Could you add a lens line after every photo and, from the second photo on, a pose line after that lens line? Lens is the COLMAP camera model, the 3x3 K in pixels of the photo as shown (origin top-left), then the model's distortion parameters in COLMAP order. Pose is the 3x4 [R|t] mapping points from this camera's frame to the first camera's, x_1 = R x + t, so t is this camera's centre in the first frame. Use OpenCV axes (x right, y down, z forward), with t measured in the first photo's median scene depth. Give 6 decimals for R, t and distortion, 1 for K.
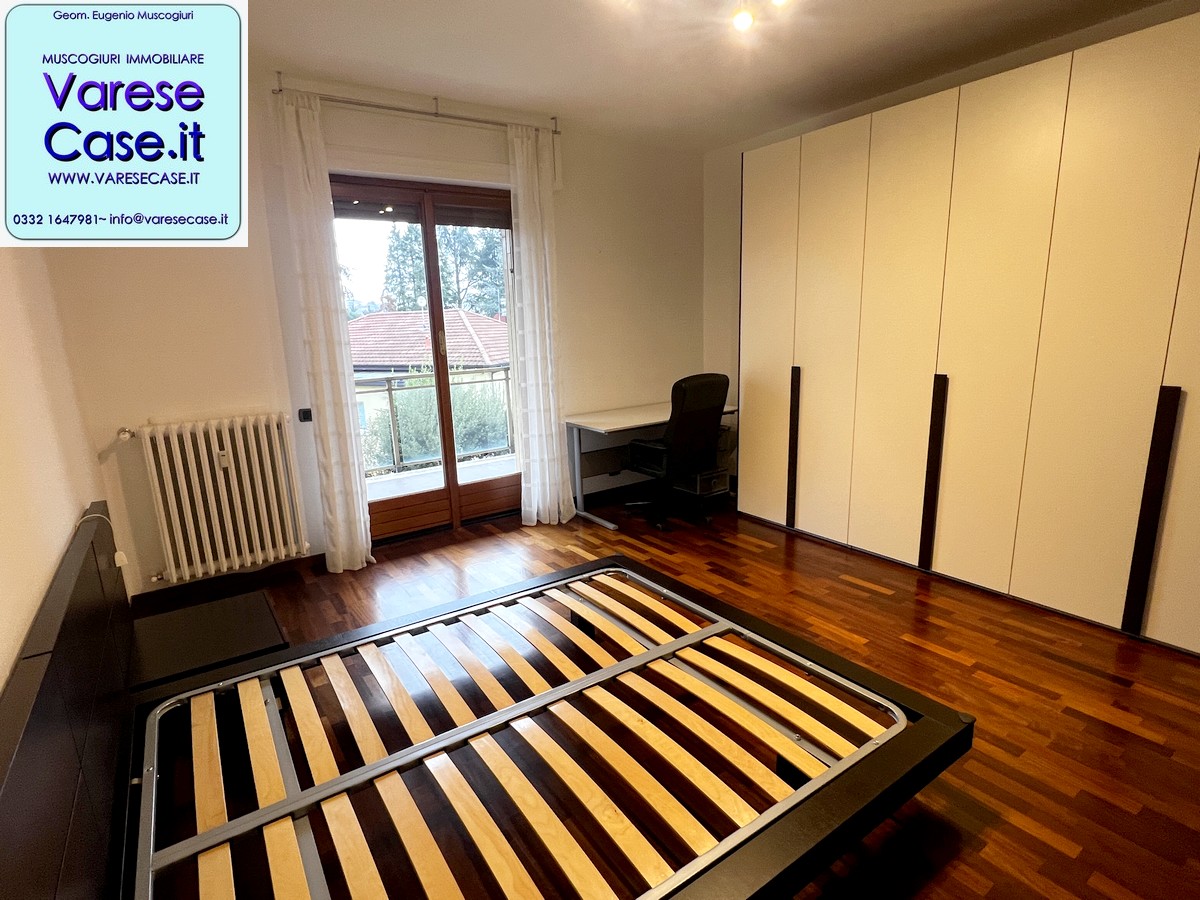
lens RADIAL K [[616.3, 0, 598.2], [0, 616.3, 446.0], [0, 0, 1]] dist [-0.002882, 0.000567]
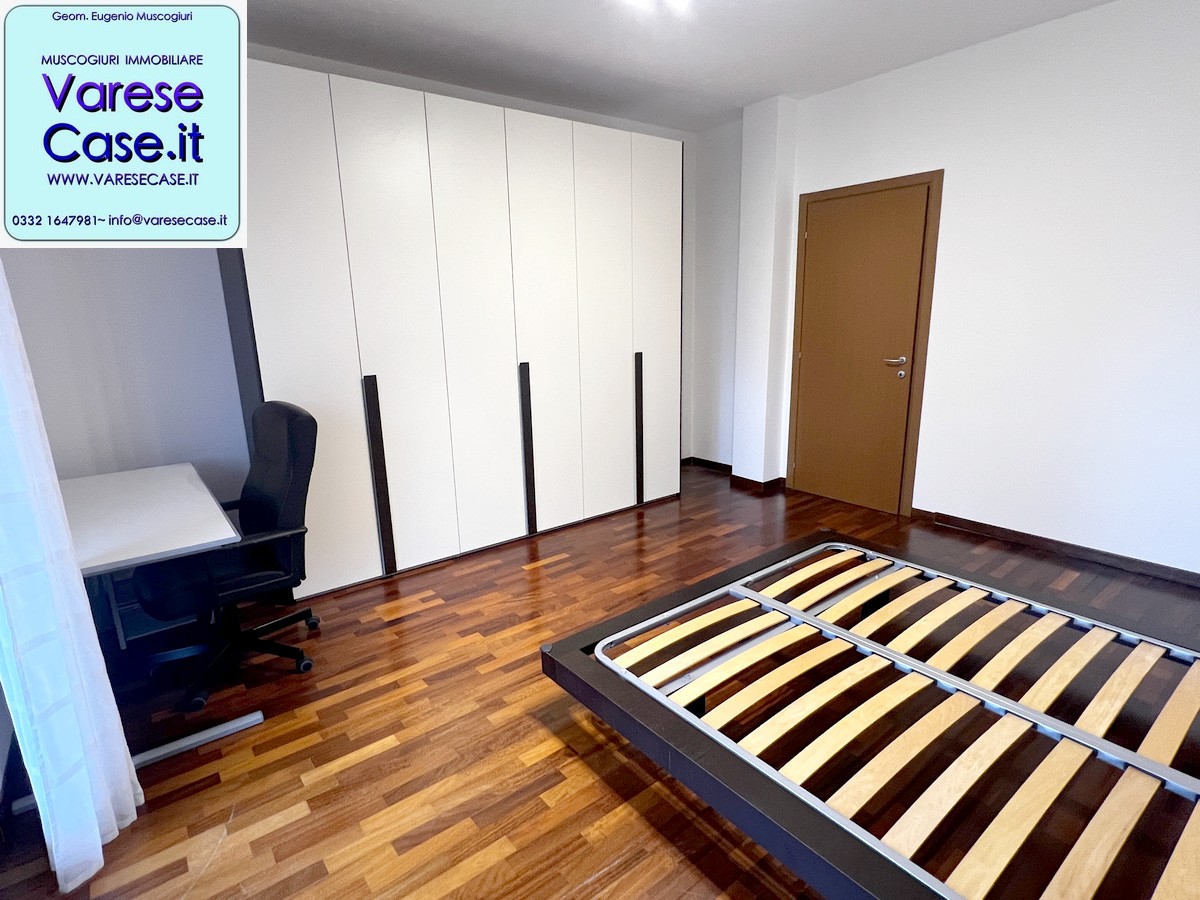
lens RADIAL K [[616.3, 0, 597.7], [0, 616.3, 444.7], [0, 0, 1]] dist [-0.002882, 0.000567]
pose [[-0.051872, -0.183880, 0.981579, -0.481859], [0.228116, 0.954734, 0.190906, -0.126231], [-0.972251, 0.233817, -0.007578, 0.723796]]
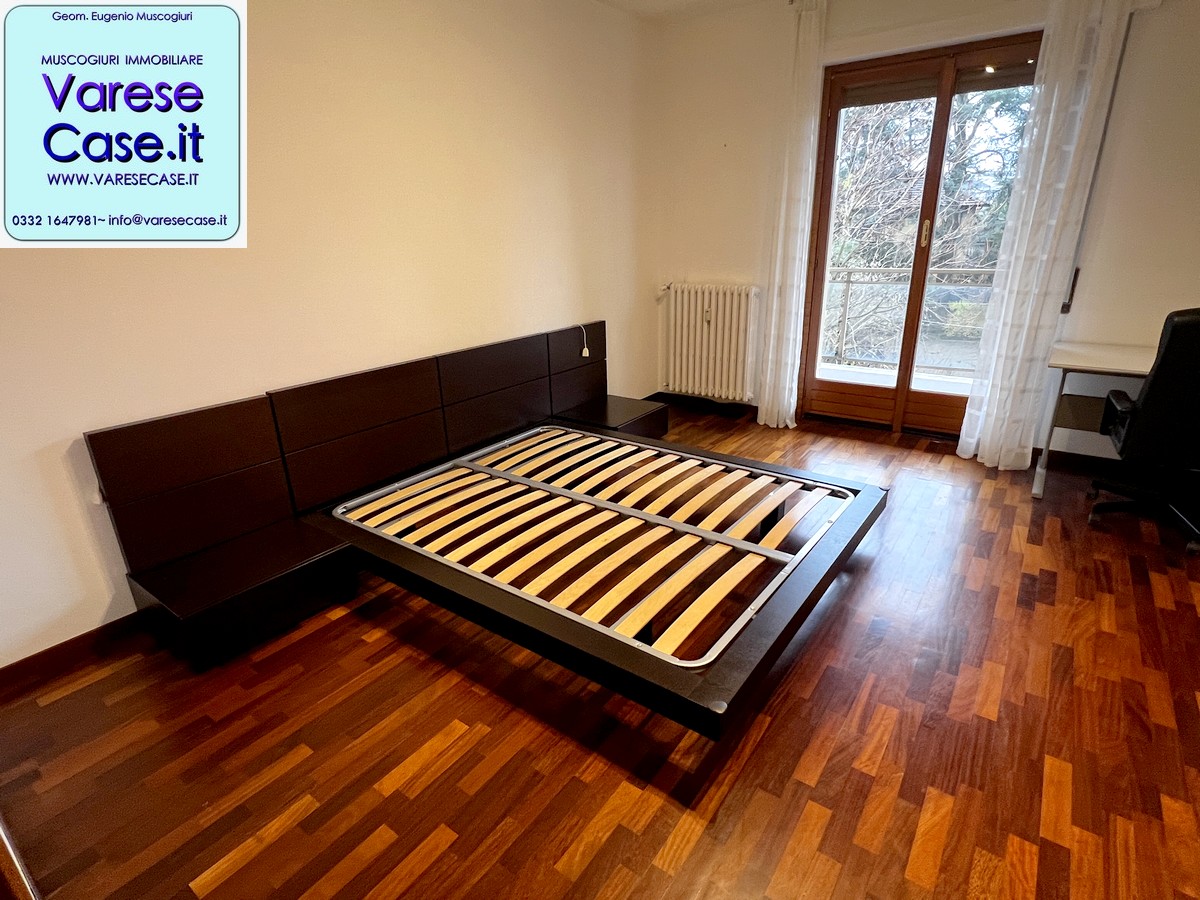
lens RADIAL K [[616.3, 0, 596.5], [0, 616.3, 459.7], [0, 0, 1]] dist [-0.002882, 0.000567]
pose [[0.318890, 0.361997, -0.875938, 0.542142], [-0.172586, 0.930915, 0.321887, -0.065241], [0.931946, 0.048529, 0.359335, 0.226288]]
